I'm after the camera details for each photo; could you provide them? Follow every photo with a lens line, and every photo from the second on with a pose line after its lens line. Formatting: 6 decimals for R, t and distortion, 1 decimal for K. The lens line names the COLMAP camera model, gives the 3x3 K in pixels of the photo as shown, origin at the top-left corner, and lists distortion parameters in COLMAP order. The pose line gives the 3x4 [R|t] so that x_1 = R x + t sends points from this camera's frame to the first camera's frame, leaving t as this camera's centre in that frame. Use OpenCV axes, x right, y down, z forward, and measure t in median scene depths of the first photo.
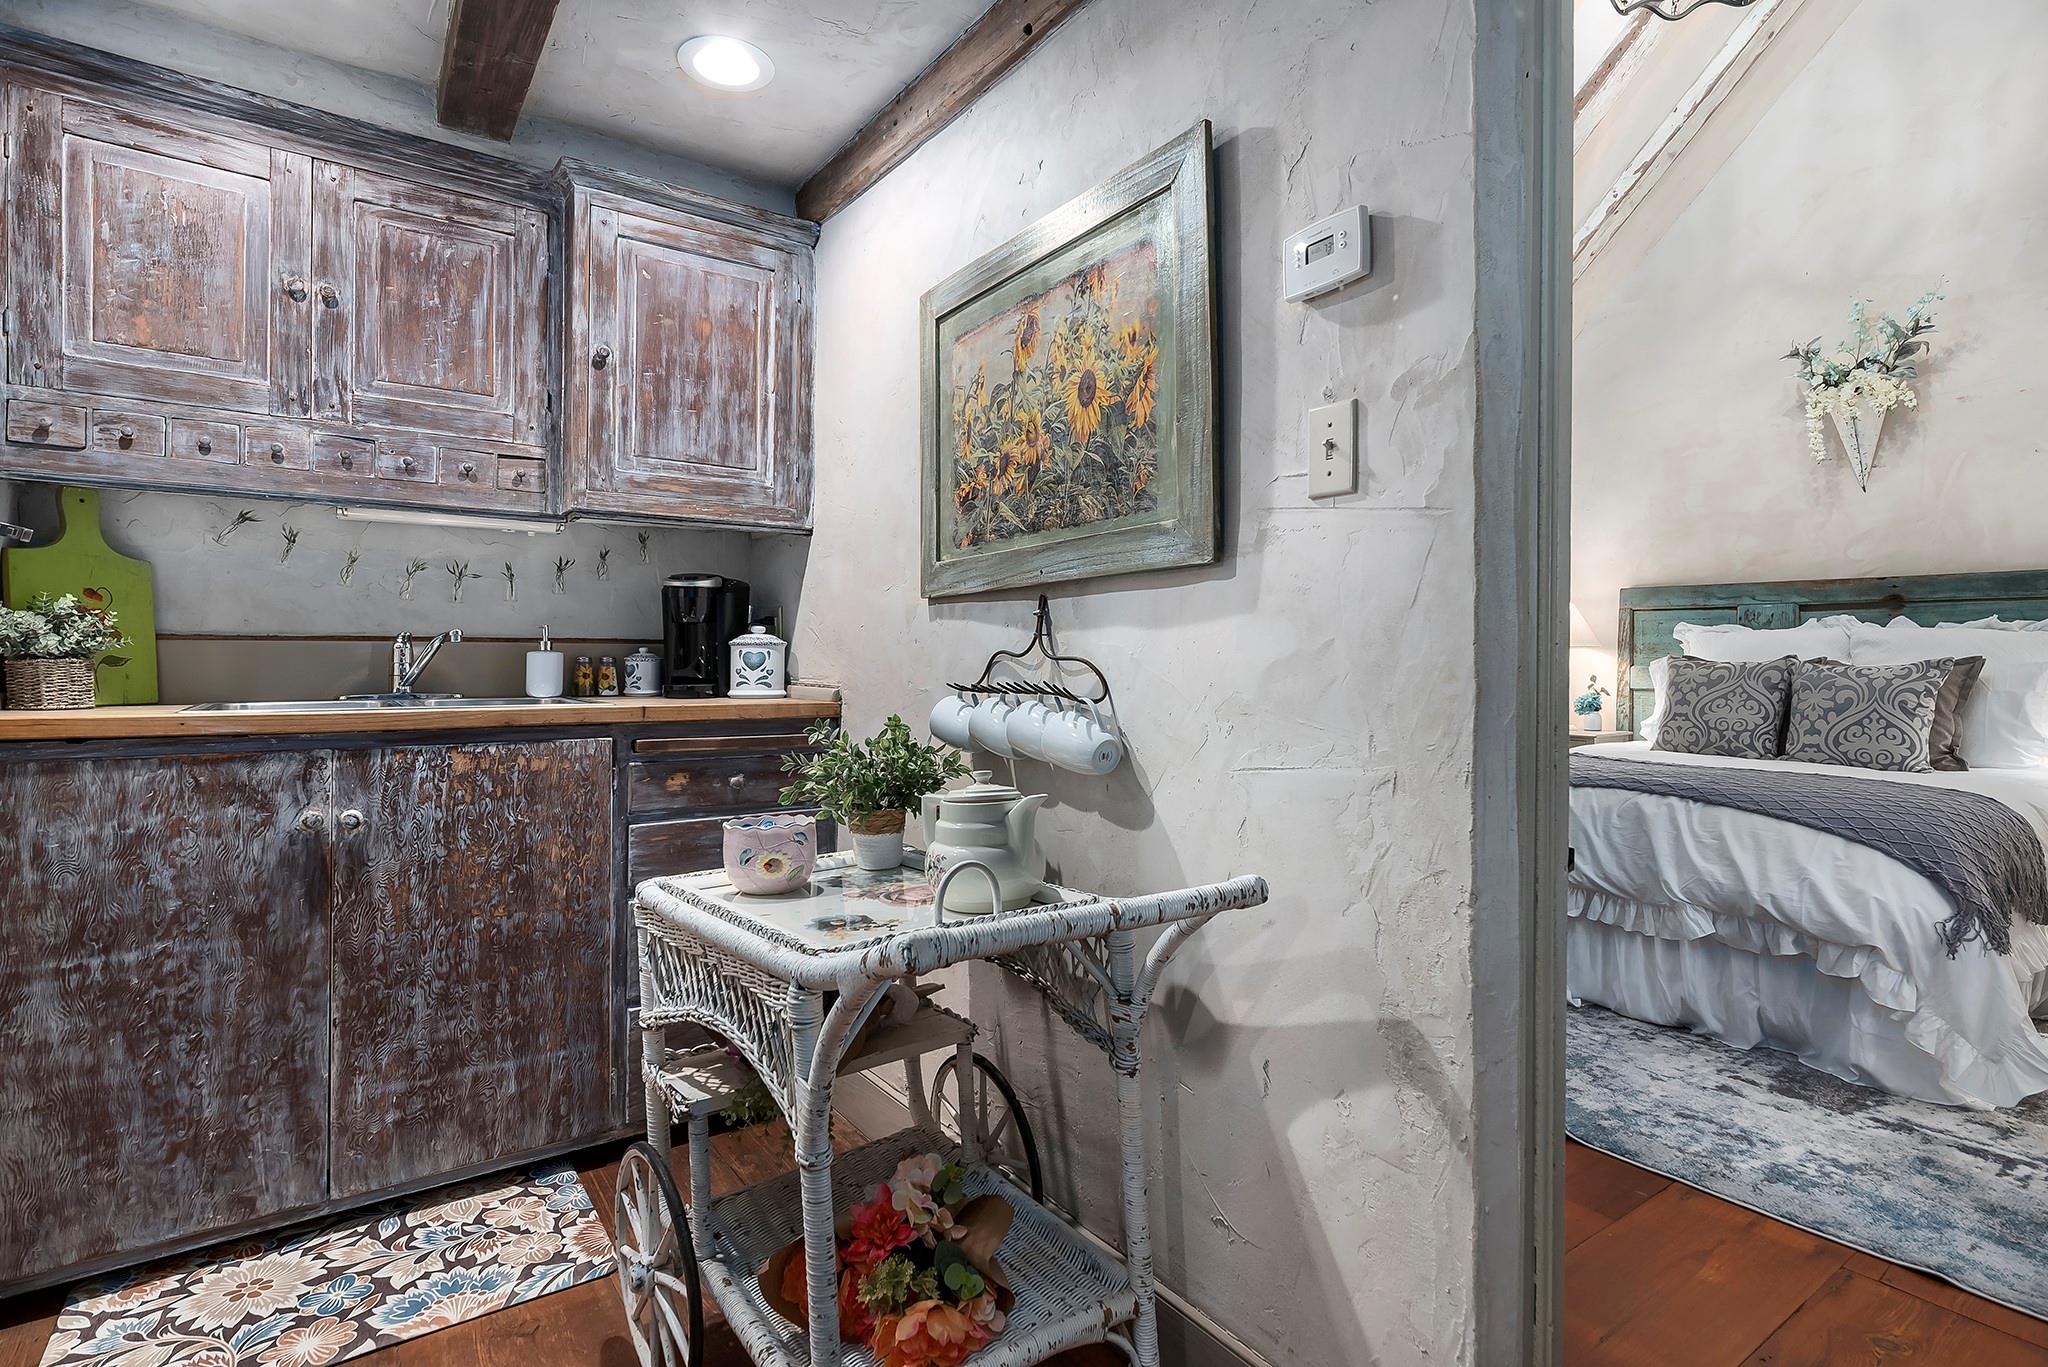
lens RADIAL K [[998.0, 0, 1018.6], [0, 998.0, 672.6], [0, 0, 1]] dist [-0.003515, 0.003692]
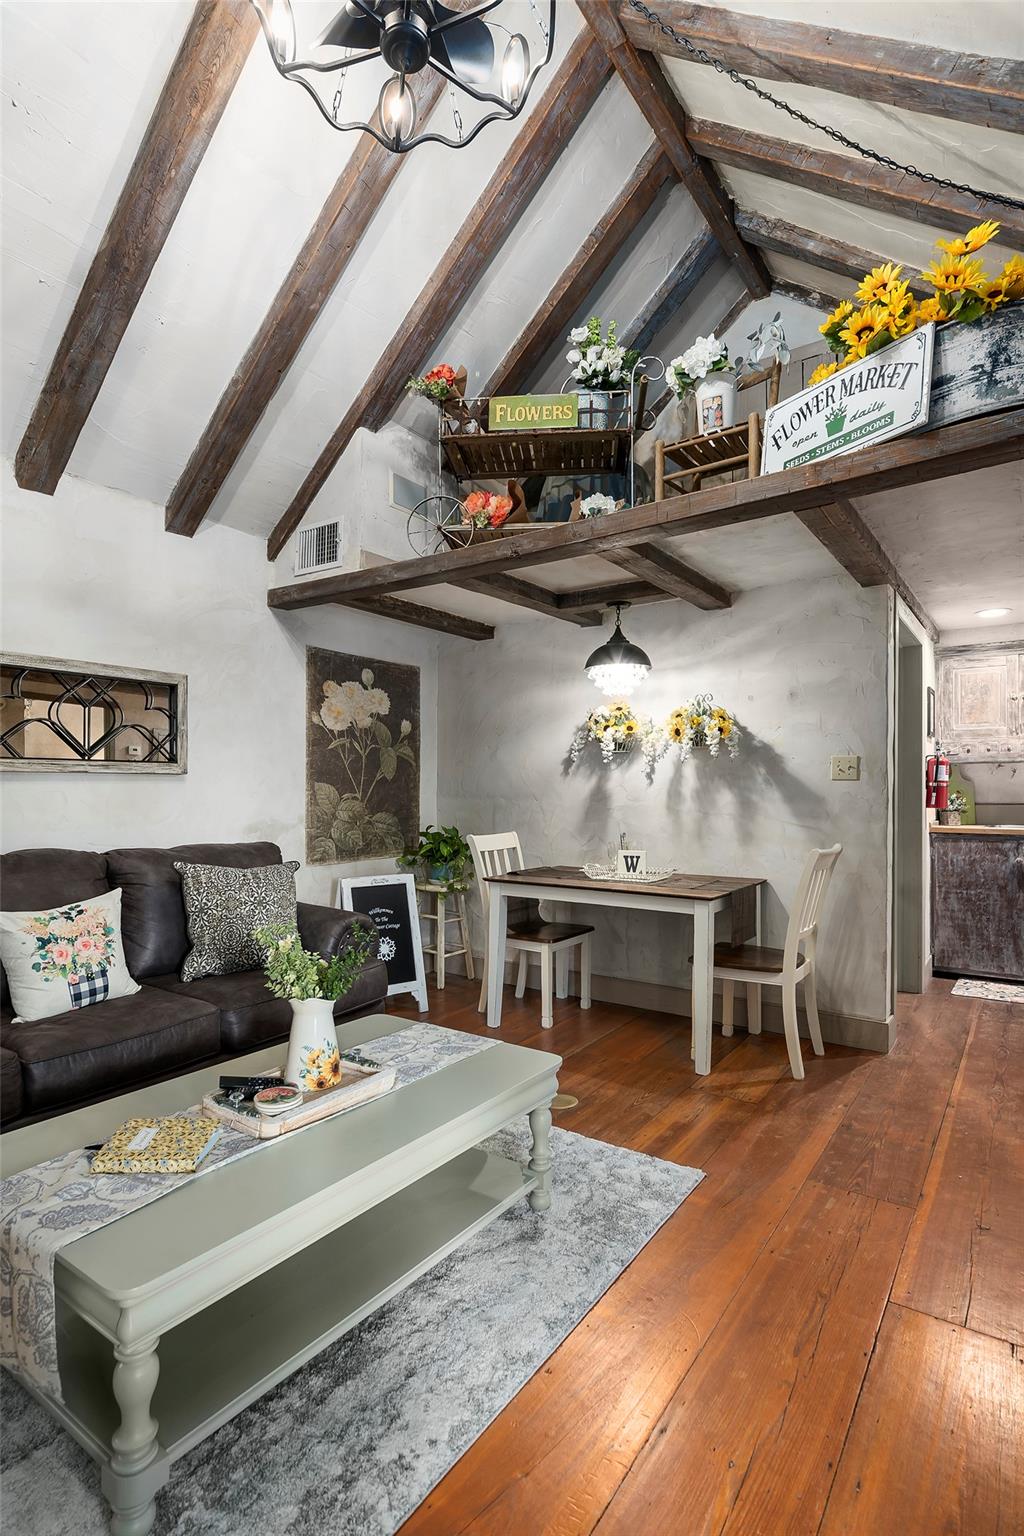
lens RADIAL K [[748.5, 0, 519.2], [0, 748.5, 779.4], [0, 0, 1]] dist [-0.003515, 0.003692]
pose [[0.336433, -0.018738, -0.941521, 0.494778], [-0.007042, 0.999724, -0.022412, -0.026667], [0.941681, 0.014170, 0.336208, -0.645755]]
